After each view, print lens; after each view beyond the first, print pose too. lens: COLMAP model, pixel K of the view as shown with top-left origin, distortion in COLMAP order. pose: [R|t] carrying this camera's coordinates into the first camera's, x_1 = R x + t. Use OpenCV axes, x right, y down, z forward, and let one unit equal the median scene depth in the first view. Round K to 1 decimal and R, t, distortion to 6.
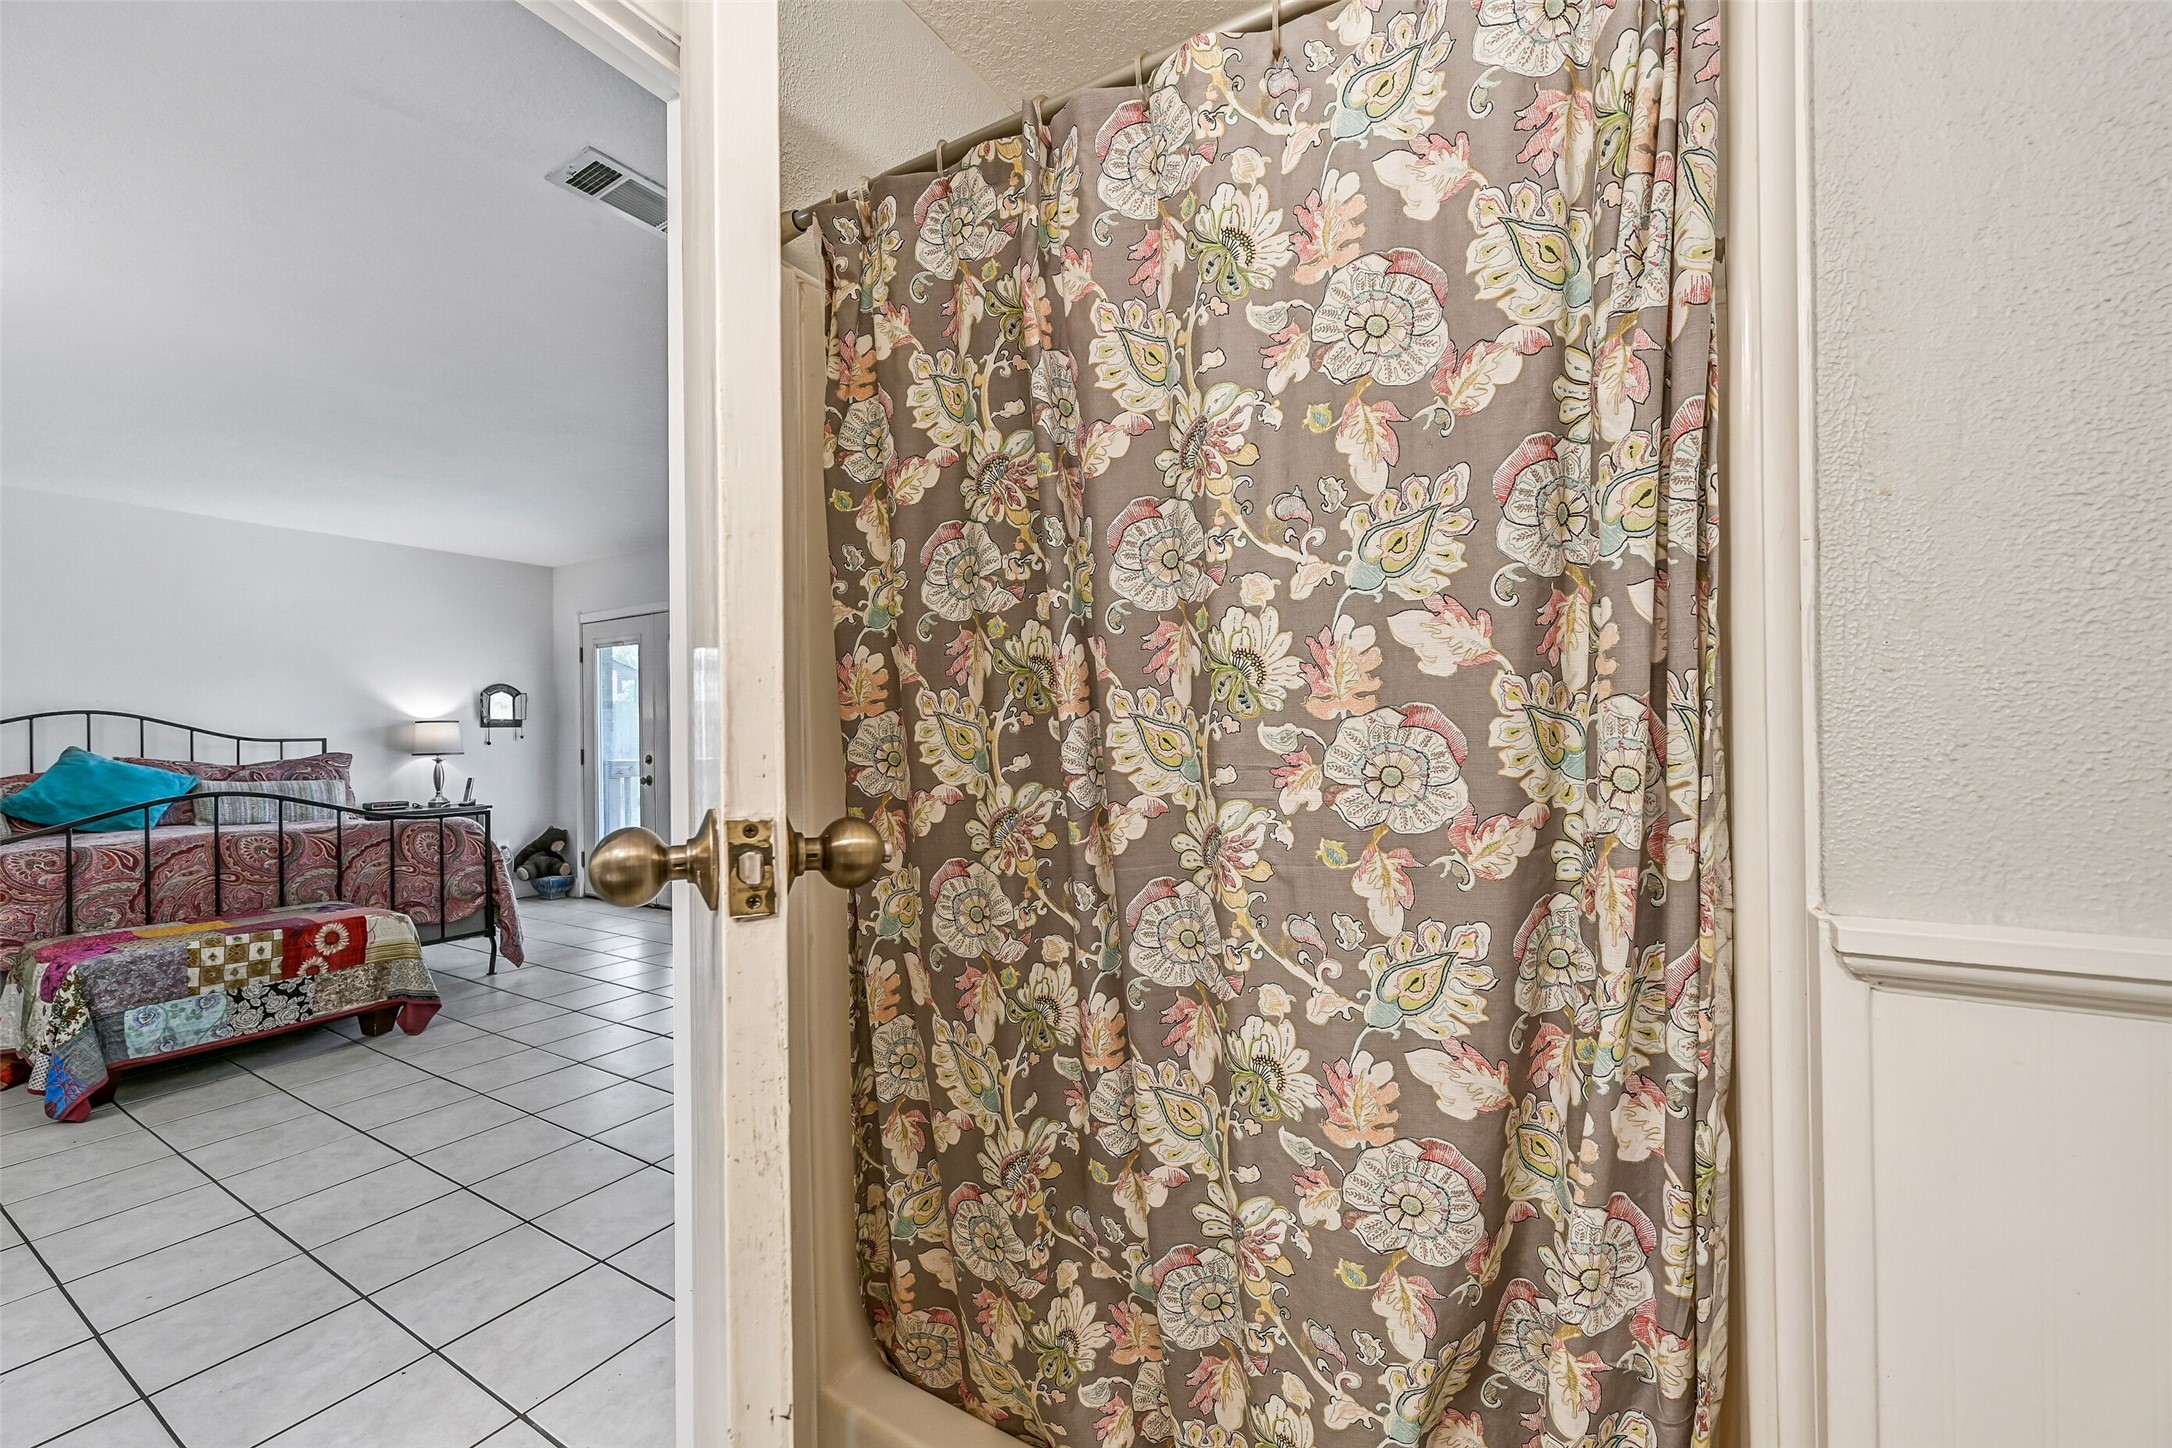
lens RADIAL K [[861.0, 0, 1089.5], [0, 861.0, 729.6], [0, 0, 1]] dist [-0.001915, 0.000473]
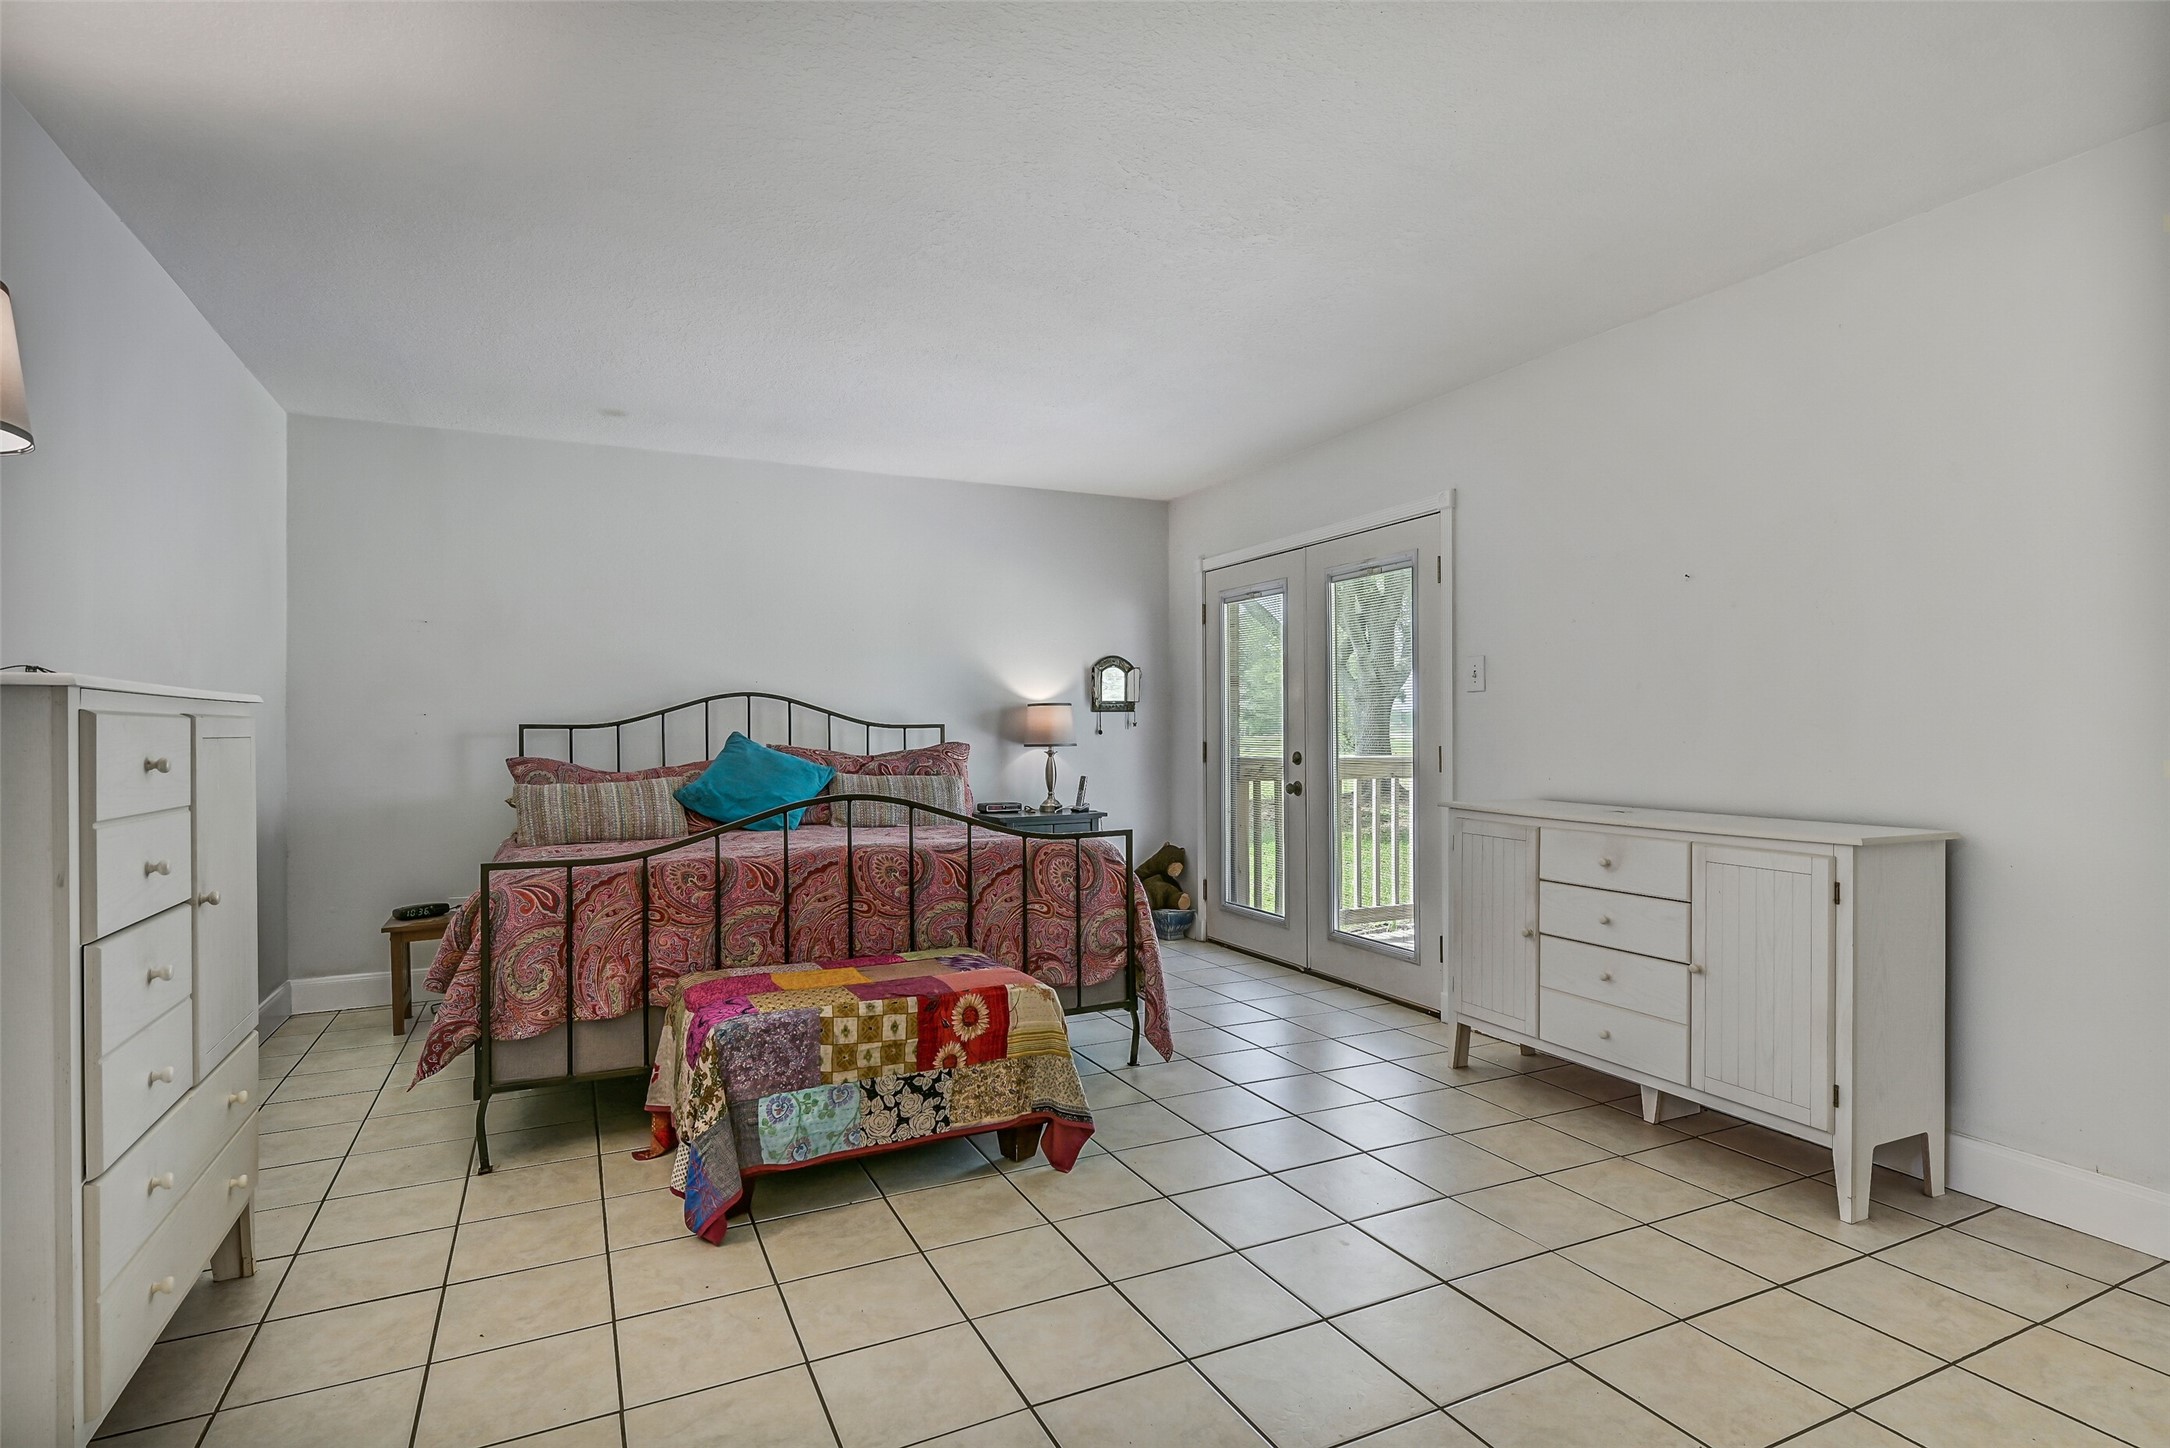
lens RADIAL K [[1125.2, 0, 1090.2], [0, 1125.2, 724.7], [0, 0, 1]] dist [-0.001336, -0.000130]
pose [[0.835258, 0.006586, -0.549819, -0.291667], [-0.002422, 0.999963, 0.008298, 0.001868], [0.549853, -0.005599, 0.835243, 0.286902]]
